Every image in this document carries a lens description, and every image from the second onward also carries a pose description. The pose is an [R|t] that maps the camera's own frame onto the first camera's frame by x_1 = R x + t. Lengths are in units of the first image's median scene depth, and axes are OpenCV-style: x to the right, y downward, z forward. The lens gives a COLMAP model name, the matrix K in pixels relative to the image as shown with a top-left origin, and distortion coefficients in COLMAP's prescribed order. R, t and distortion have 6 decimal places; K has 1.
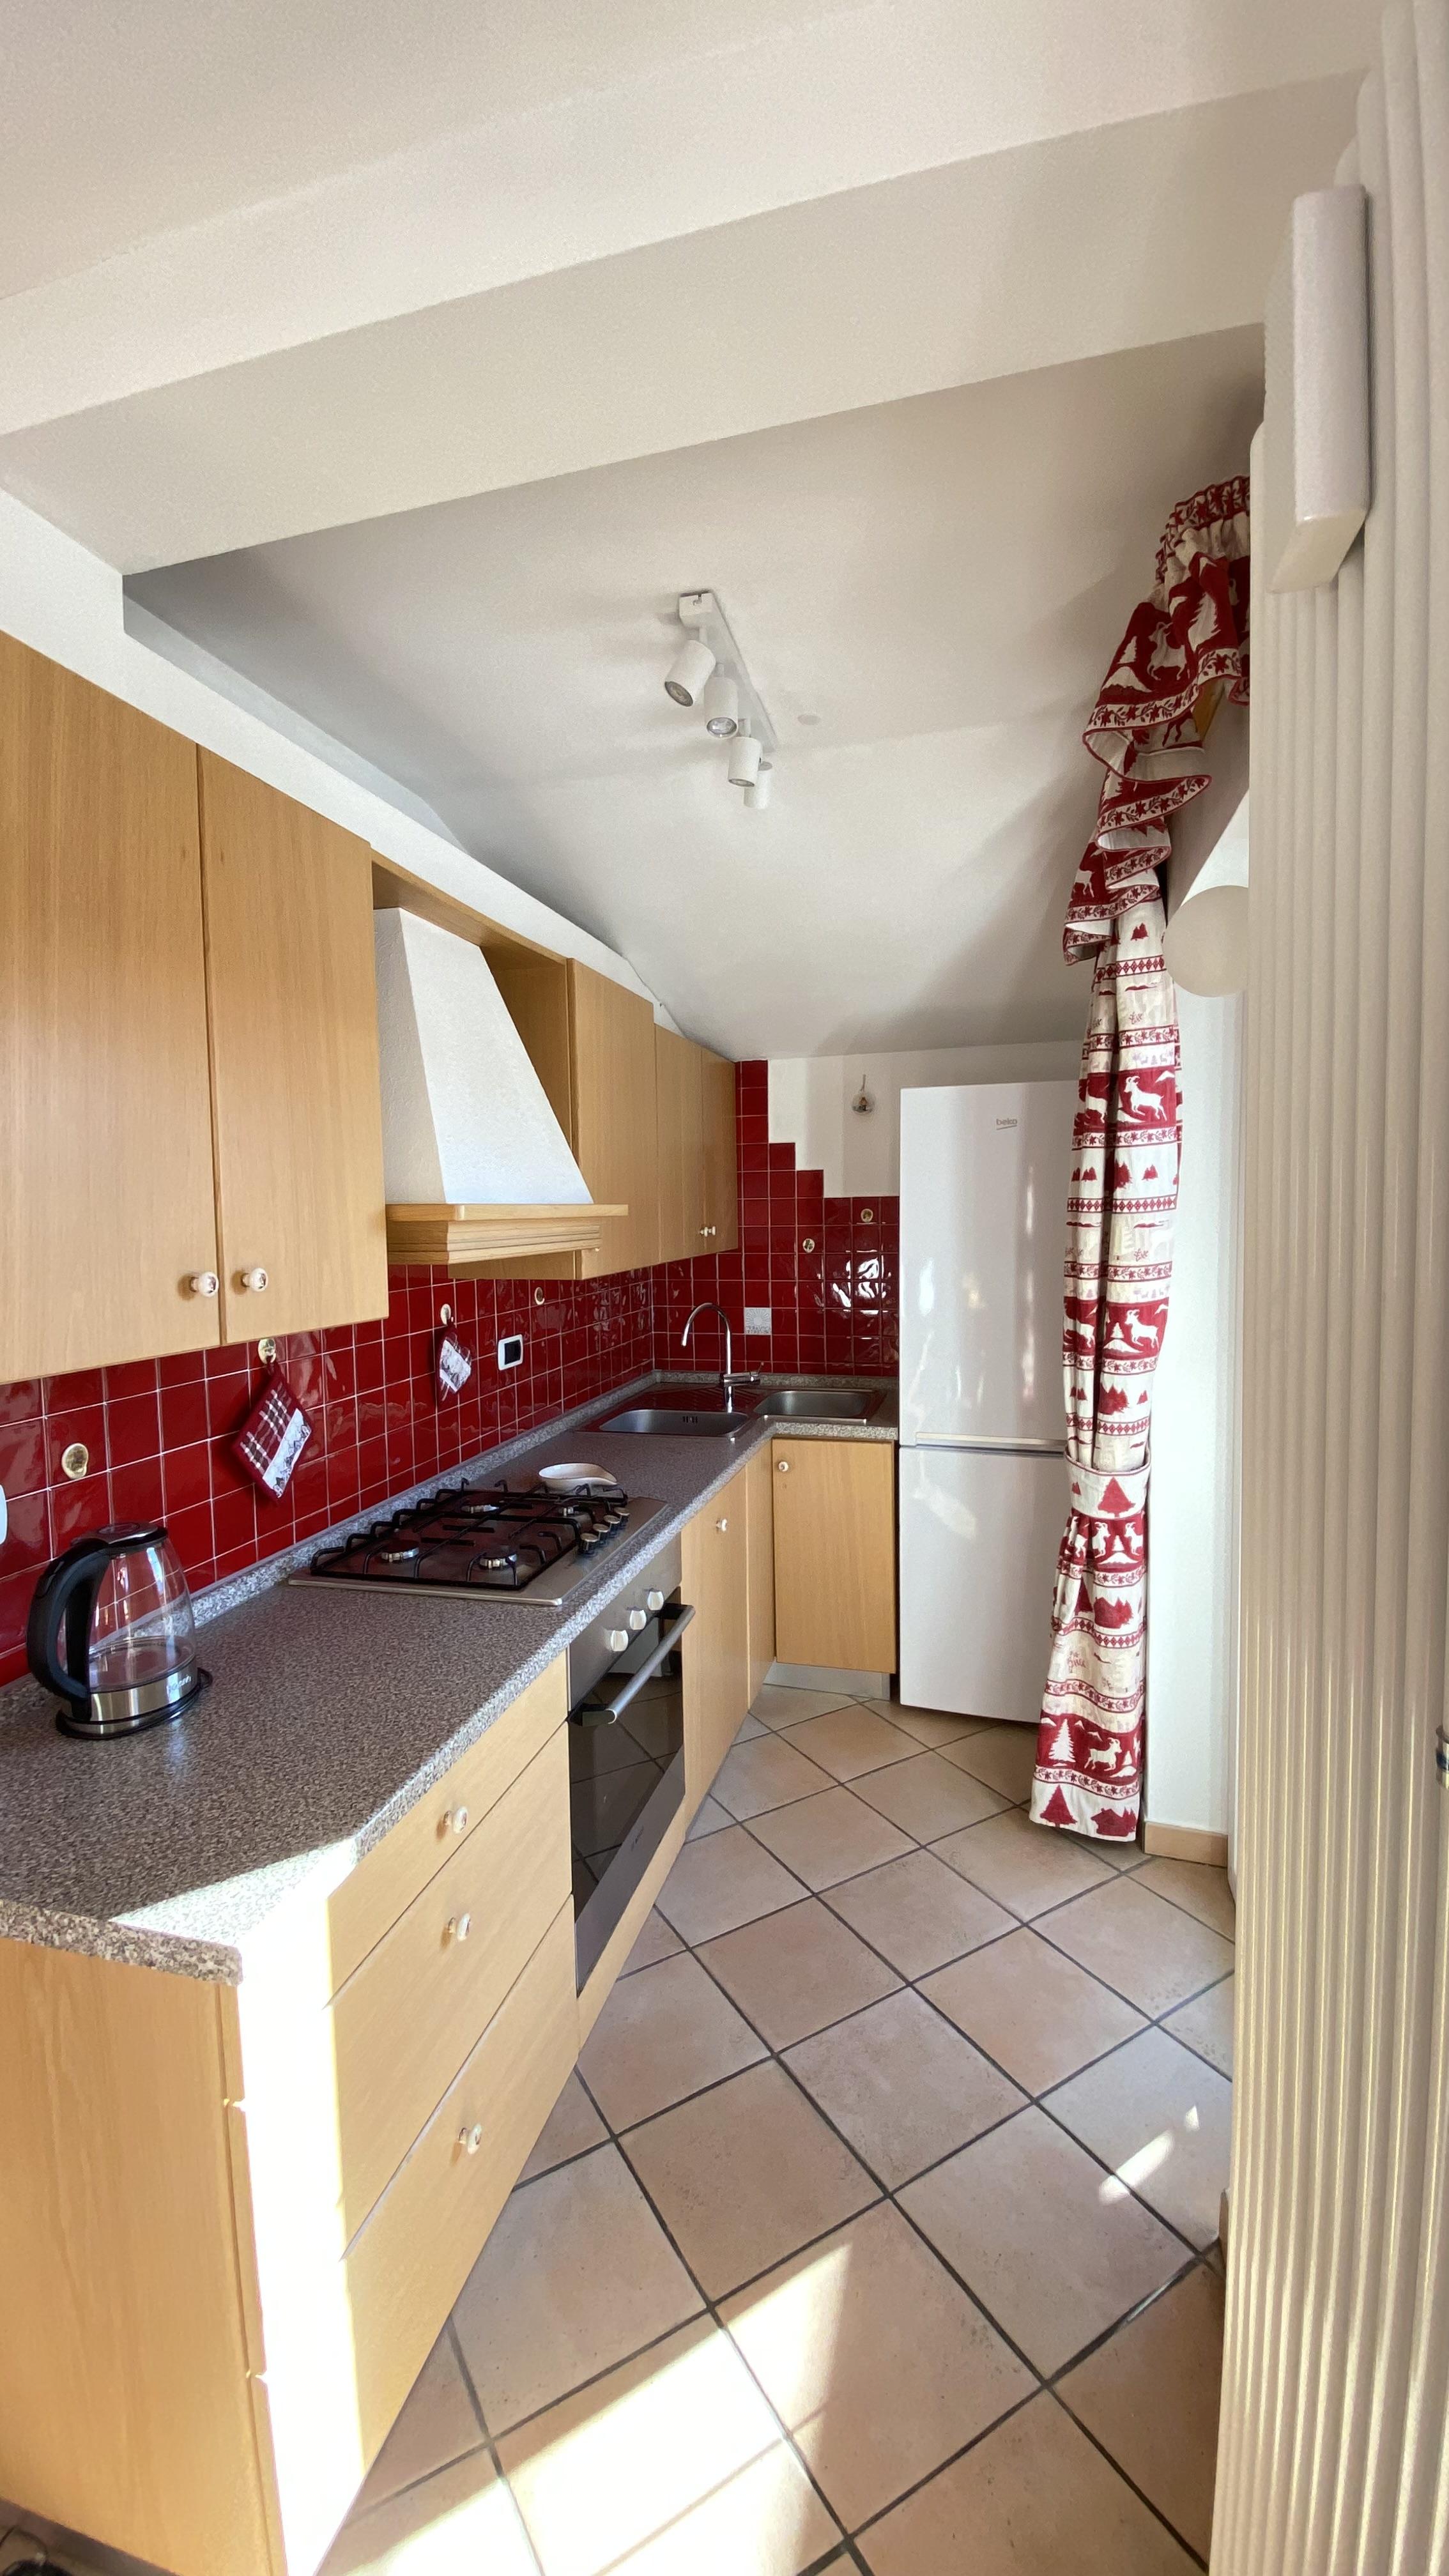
lens RADIAL K [[1049.2, 0, 730.6], [0, 1049.2, 1279.7], [0, 0, 1]] dist [0.007026, -0.015943]
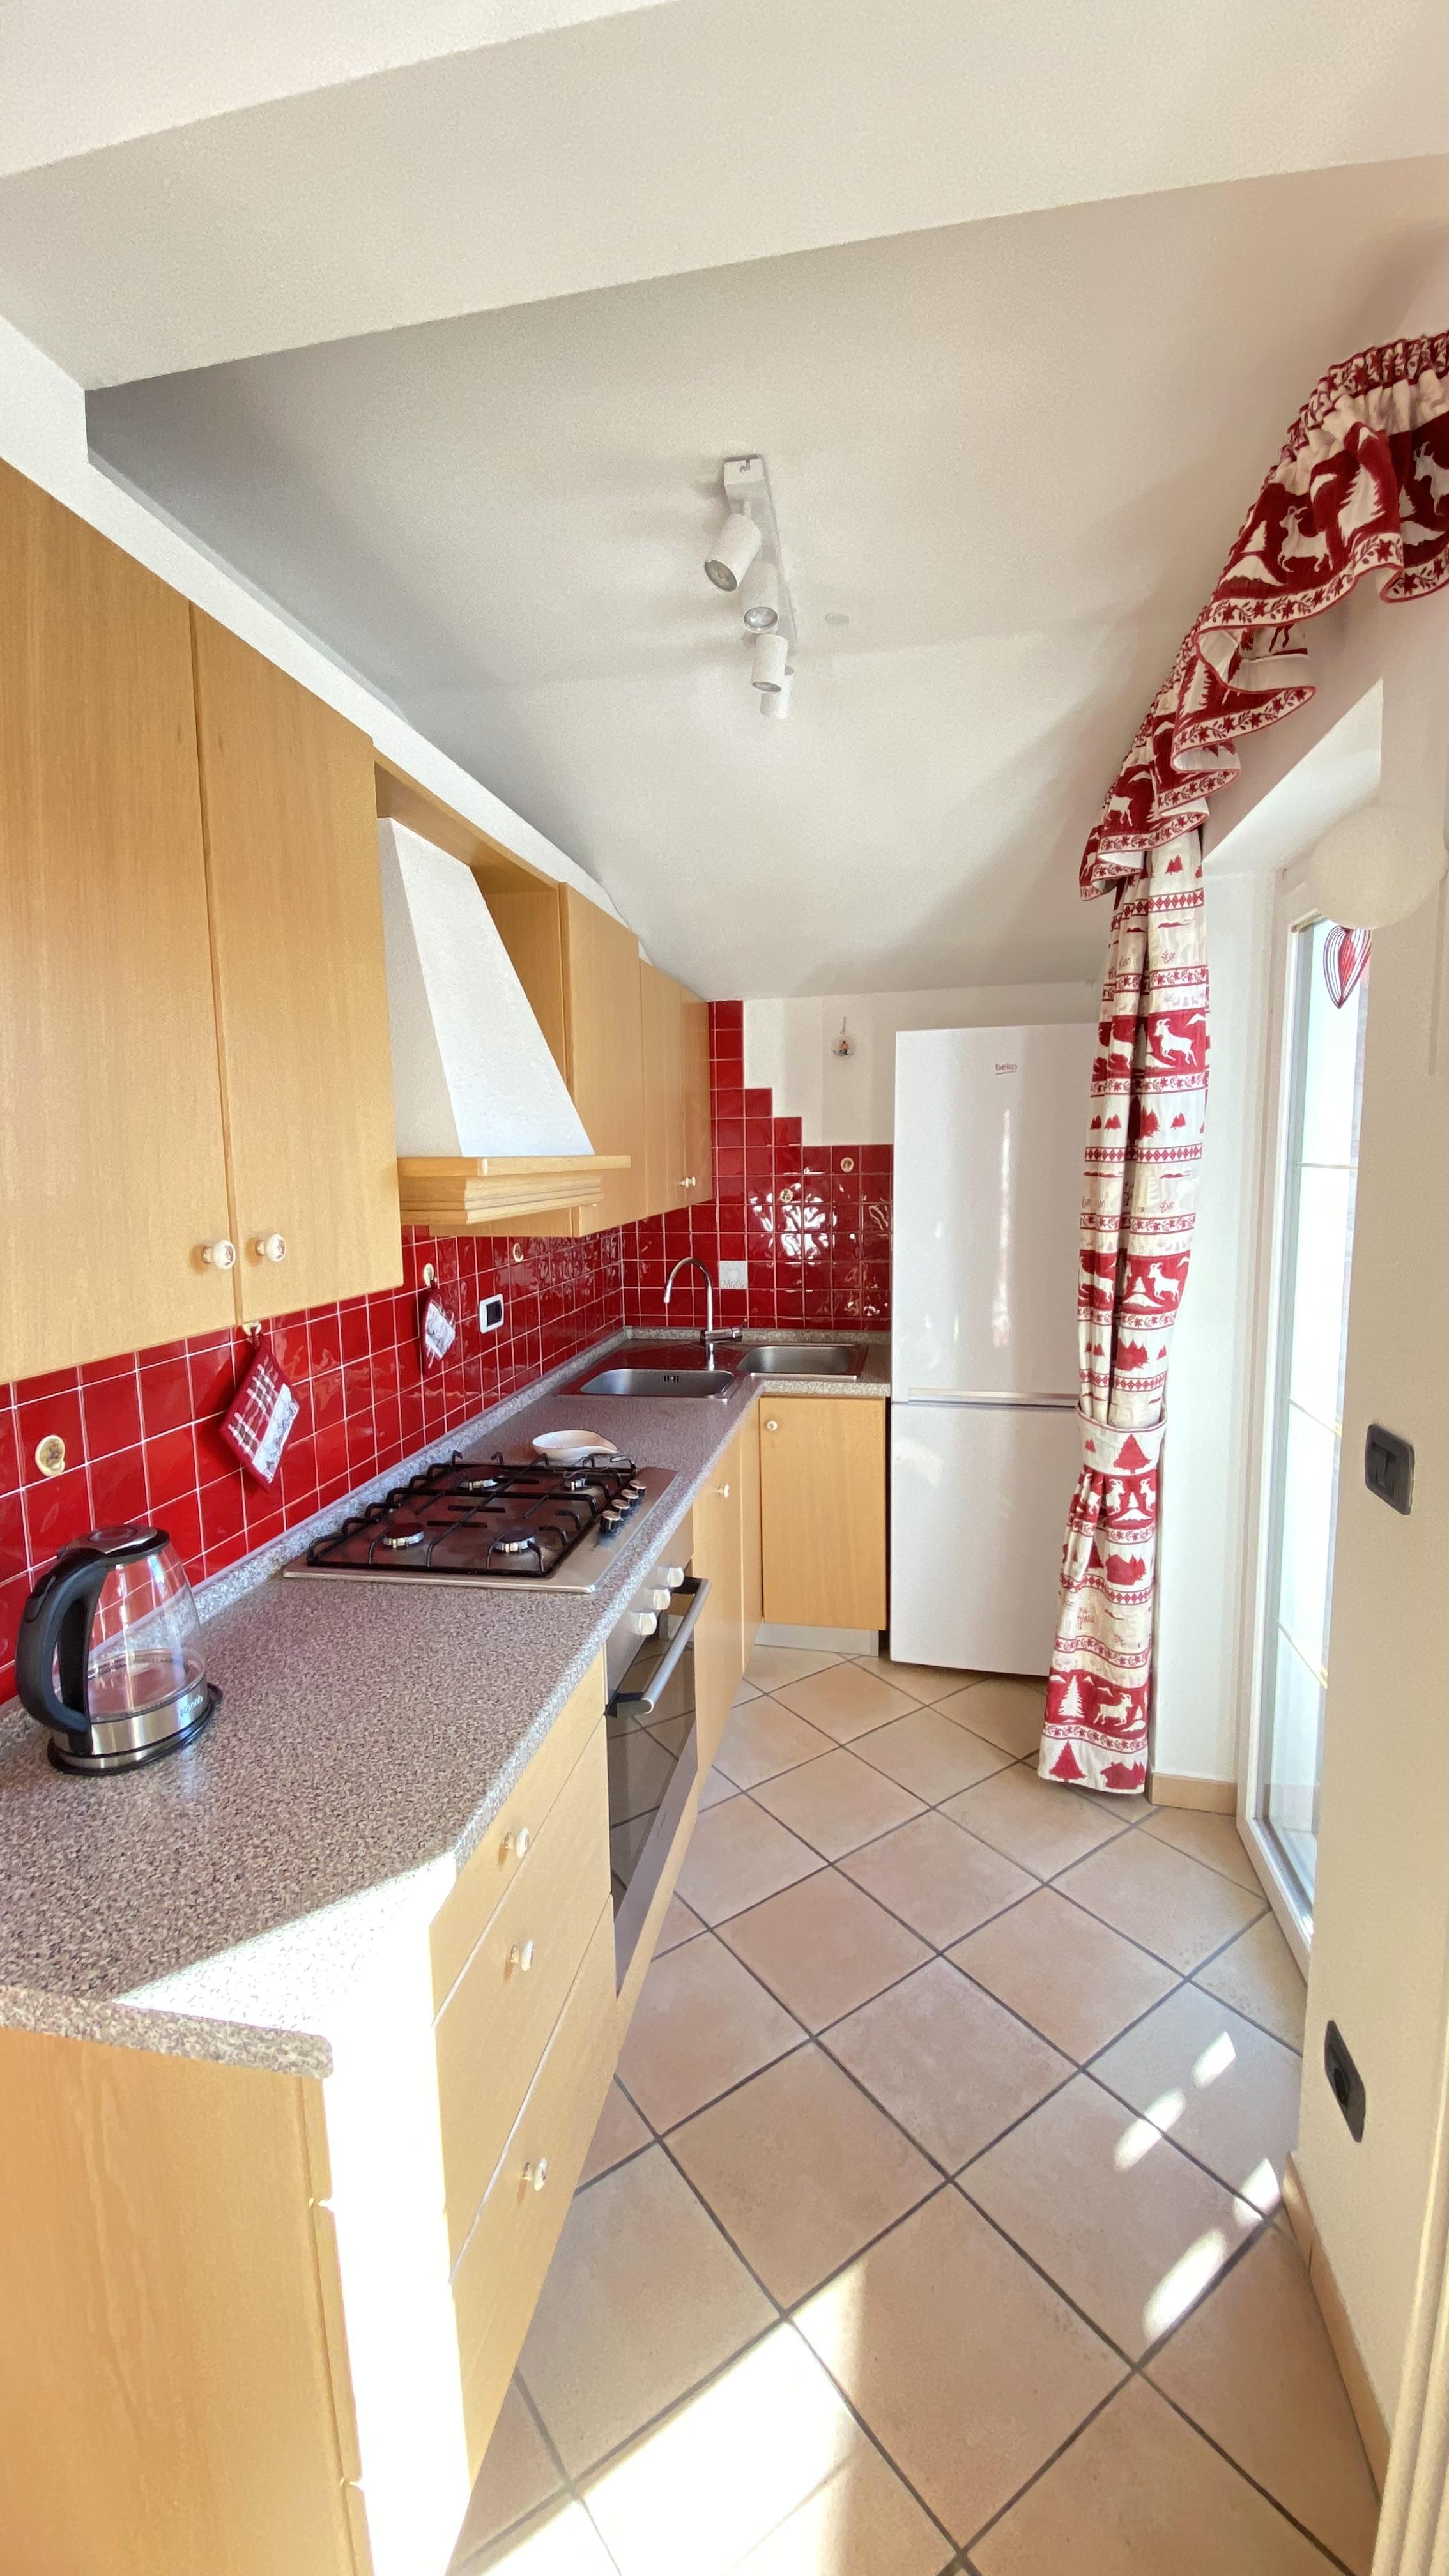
lens RADIAL K [[1048.2, 0, 731.8], [0, 1048.2, 1281.2], [0, 0, 1]] dist [0.008459, -0.016189]
pose [[0.996895, -0.011808, 0.077858, -0.095130], [0.007696, 0.998570, 0.052898, -0.009966], [-0.078371, -0.052134, 0.995560, 0.073537]]
